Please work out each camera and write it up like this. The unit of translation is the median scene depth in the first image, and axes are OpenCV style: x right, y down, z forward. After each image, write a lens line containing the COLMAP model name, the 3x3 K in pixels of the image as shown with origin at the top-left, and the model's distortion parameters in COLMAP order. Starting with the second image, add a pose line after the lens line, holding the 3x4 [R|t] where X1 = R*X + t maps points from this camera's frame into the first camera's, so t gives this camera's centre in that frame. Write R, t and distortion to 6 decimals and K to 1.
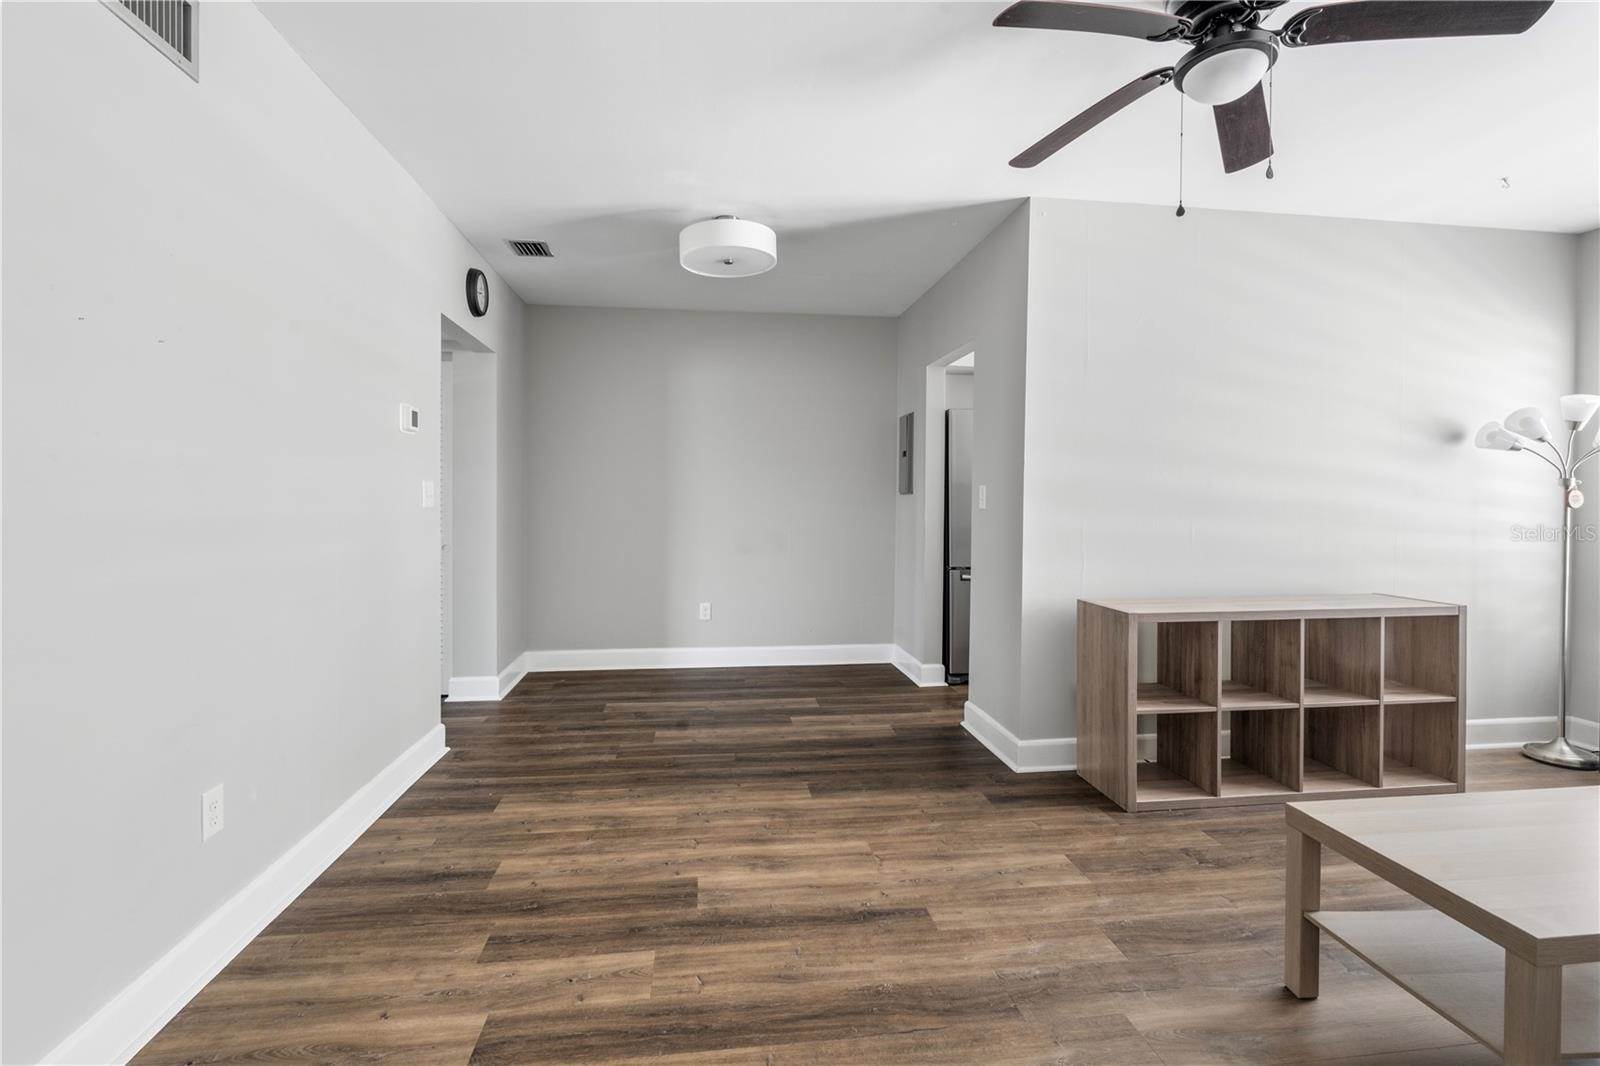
lens RADIAL K [[713.2, 0, 797.1], [0, 713.2, 506.9], [0, 0, 1]] dist [-0.007660, -0.000817]
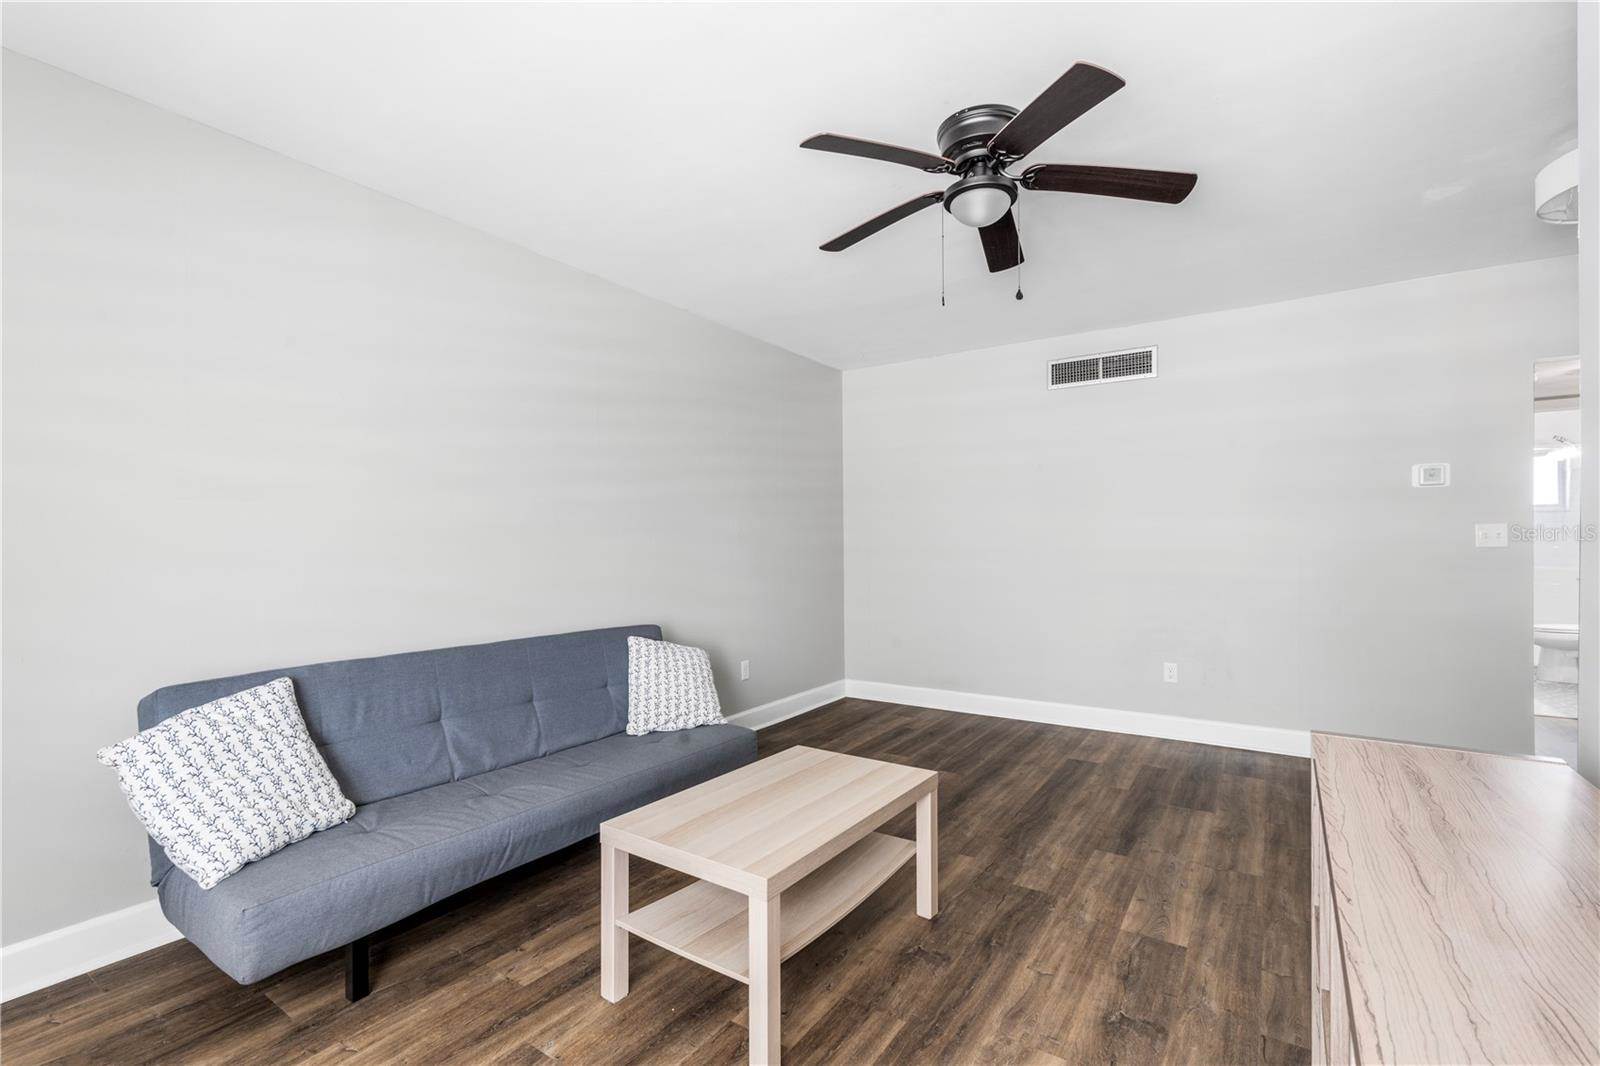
lens RADIAL K [[713.2, 0, 799.3], [0, 713.2, 537.6], [0, 0, 1]] dist [-0.007660, -0.000817]
pose [[-0.652908, -0.005768, -0.757415, 1.541700], [-0.004699, 0.999983, -0.003564, -0.006355], [0.757423, 0.001232, -0.652923, 1.385471]]
